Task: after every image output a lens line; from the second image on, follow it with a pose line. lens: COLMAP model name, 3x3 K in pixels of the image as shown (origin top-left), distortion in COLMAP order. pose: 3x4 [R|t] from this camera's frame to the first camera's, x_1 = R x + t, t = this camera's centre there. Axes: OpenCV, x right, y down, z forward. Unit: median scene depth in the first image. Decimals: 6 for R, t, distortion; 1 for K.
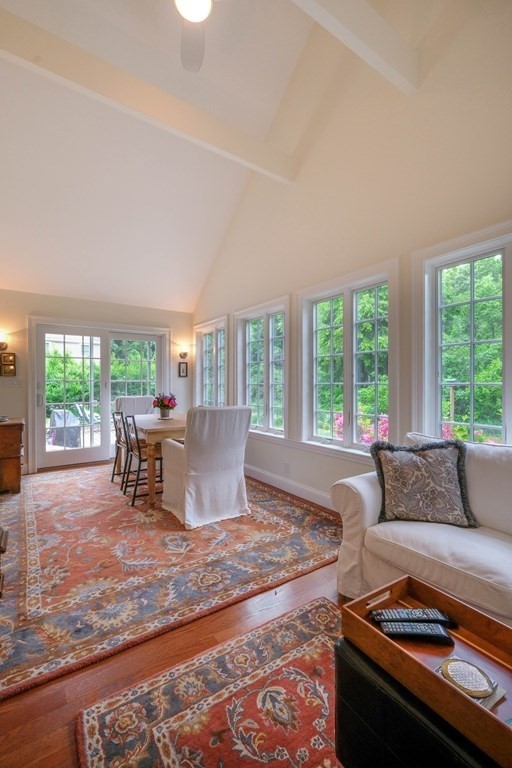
lens RADIAL K [[339.0, 0, 256.0], [0, 339.0, 384.0], [0, 0, 1]] dist [-0.001390, -0.000351]
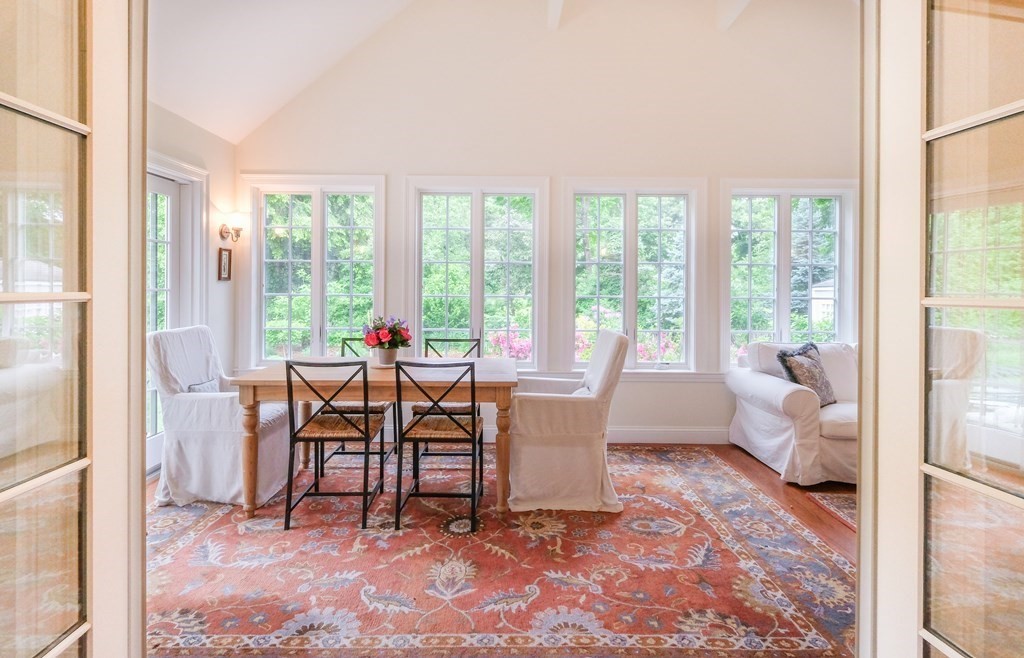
lens RADIAL K [[510.6, 0, 510.7], [0, 510.6, 288.7], [0, 0, 1]] dist [-0.003938, 0.000167]
pose [[0.555661, 0.000917, 0.831408, -1.155077], [-0.007402, 0.999965, 0.003844, -0.029702], [-0.831376, -0.008289, 0.555649, 0.585237]]
